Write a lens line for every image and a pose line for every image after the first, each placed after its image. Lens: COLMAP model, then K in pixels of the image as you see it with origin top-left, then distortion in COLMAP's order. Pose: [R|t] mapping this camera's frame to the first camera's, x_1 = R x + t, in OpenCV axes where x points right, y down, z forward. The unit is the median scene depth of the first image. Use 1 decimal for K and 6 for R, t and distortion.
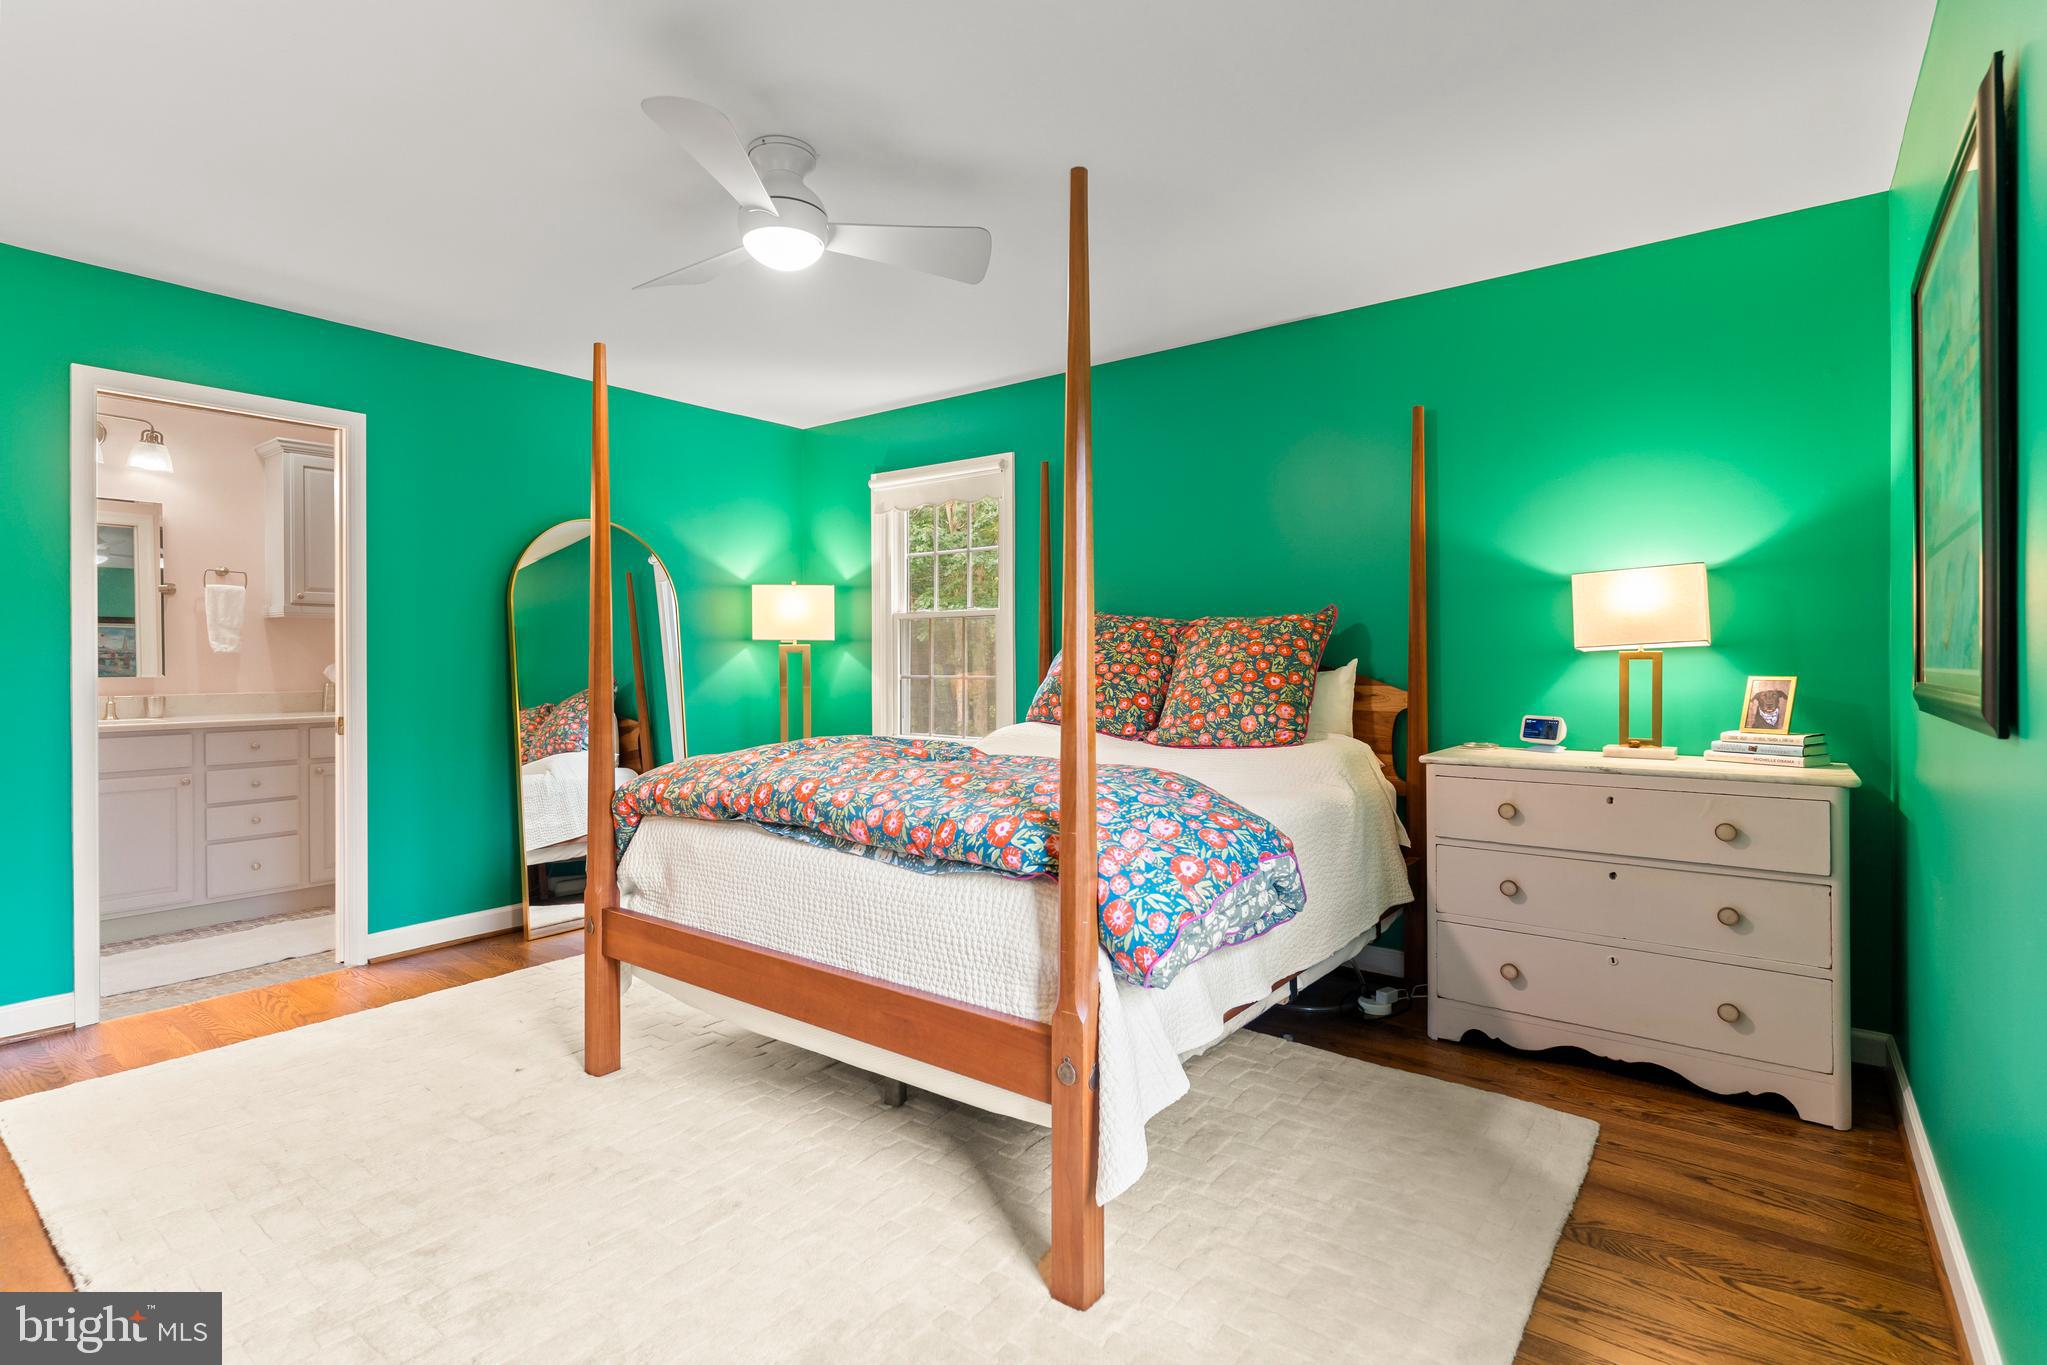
lens RADIAL K [[970.8, 0, 1029.1], [0, 970.8, 654.0], [0, 0, 1]] dist [-0.000718, -0.000041]
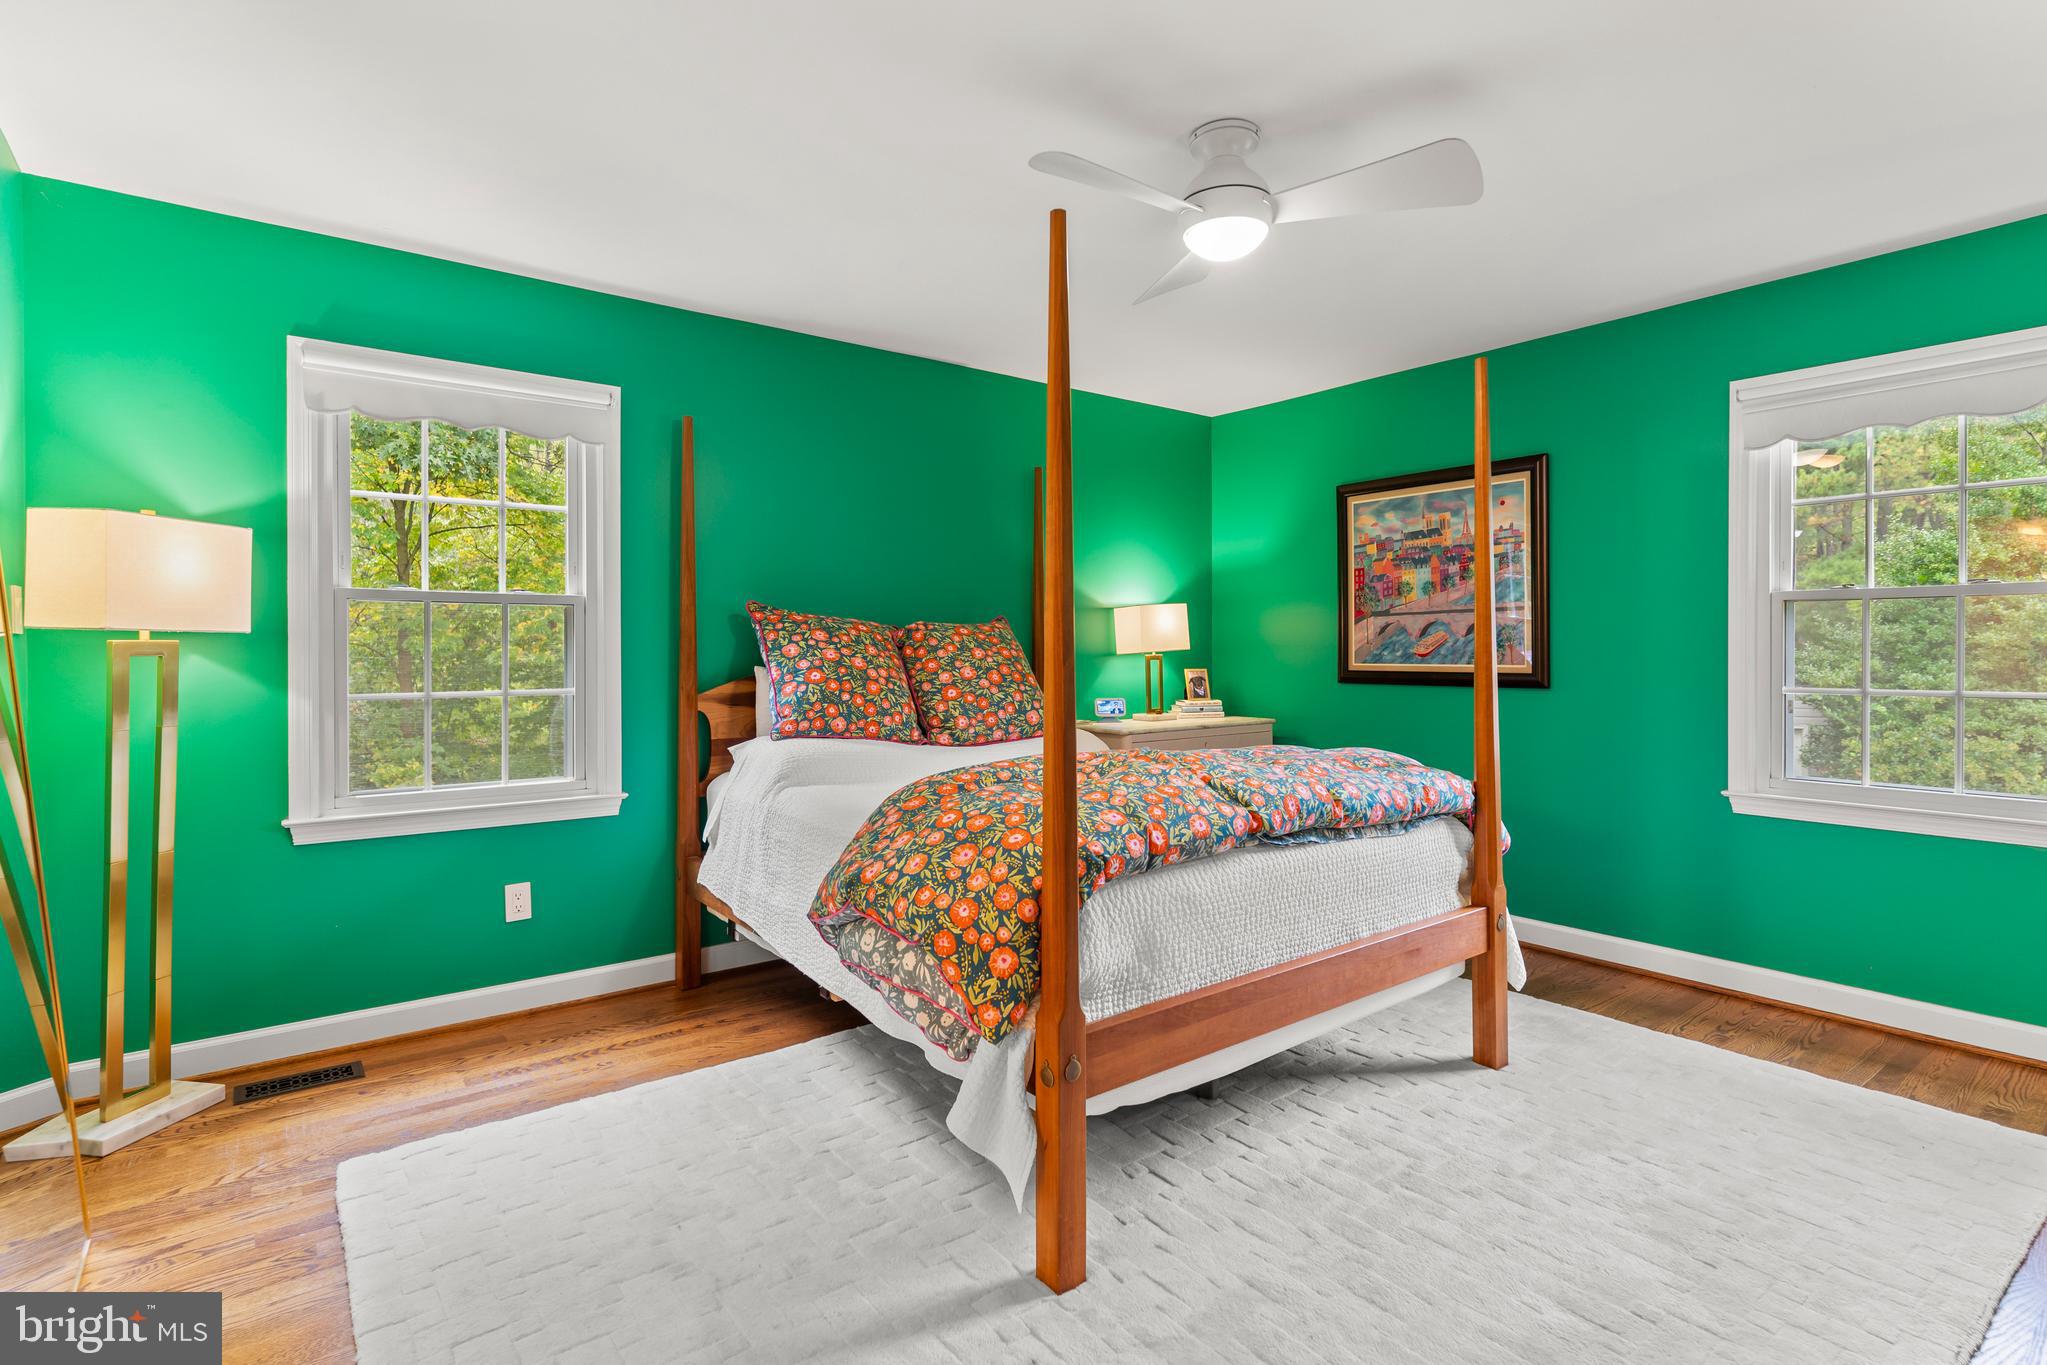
lens RADIAL K [[989.0, 0, 1014.6], [0, 989.0, 641.4], [0, 0, 1]] dist [0.000434, 0.000219]
pose [[0.274840, 0.009535, 0.961443, -0.904628], [-0.002684, 0.999955, -0.009149, -0.008235], [-0.961486, -0.000066, 0.274853, 0.684449]]
